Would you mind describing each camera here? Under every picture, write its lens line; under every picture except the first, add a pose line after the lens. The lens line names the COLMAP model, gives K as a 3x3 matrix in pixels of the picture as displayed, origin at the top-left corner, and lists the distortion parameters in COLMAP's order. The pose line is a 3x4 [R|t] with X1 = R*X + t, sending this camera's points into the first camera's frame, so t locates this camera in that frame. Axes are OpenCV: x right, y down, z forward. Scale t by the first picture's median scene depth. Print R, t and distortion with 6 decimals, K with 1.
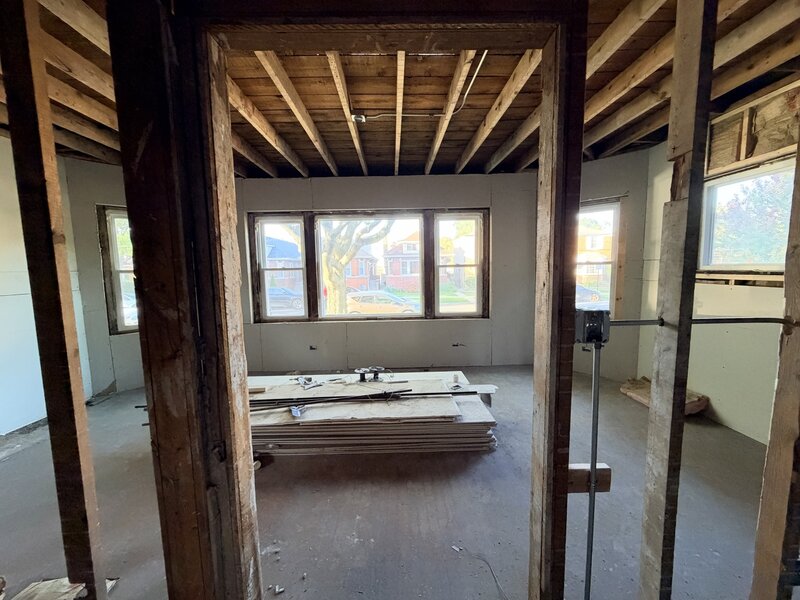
lens RADIAL K [[318.5, 0, 397.9], [0, 318.5, 299.6], [0, 0, 1]] dist [-0.000699, 0.000188]
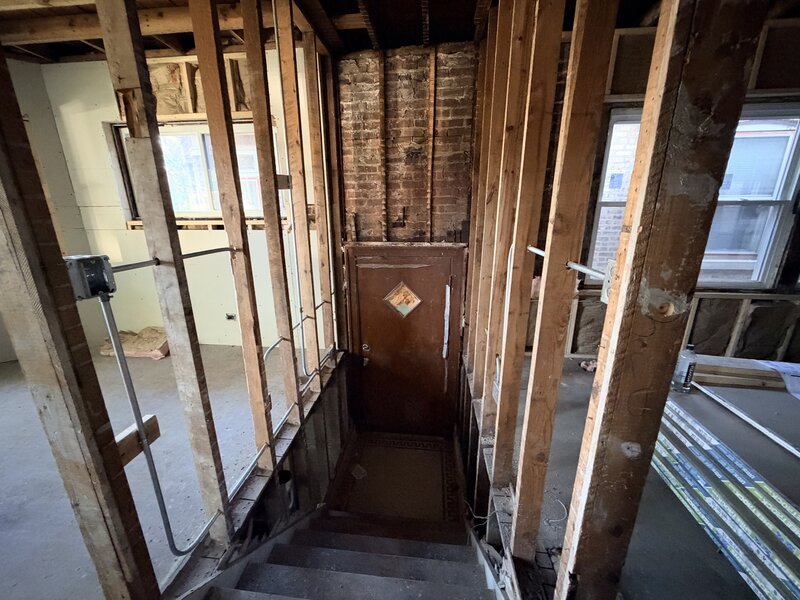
lens RADIAL K [[318.5, 0, 397.9], [0, 318.5, 299.6], [0, 0, 1]] dist [-0.000699, 0.000188]
pose [[0.123234, -0.250900, 0.960137, -0.105230], [0.105002, 0.965377, 0.238792, 0.024392], [-0.986807, 0.071389, 0.145312, 0.080809]]
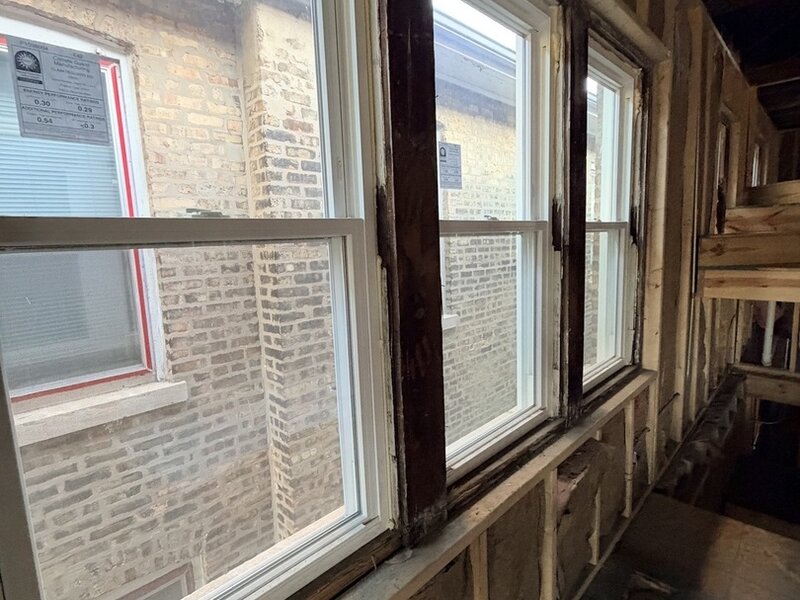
lens RADIAL K [[425.9, 0, 398.0], [0, 425.9, 296.8], [0, 0, 1]] dist [-0.002124, -0.000291]
pose [[-0.693687, -0.049750, 0.718557, 2.239241], [0.125776, 0.973917, 0.188854, 0.109011], [-0.709210, 0.221383, -0.669336, -1.305452]]
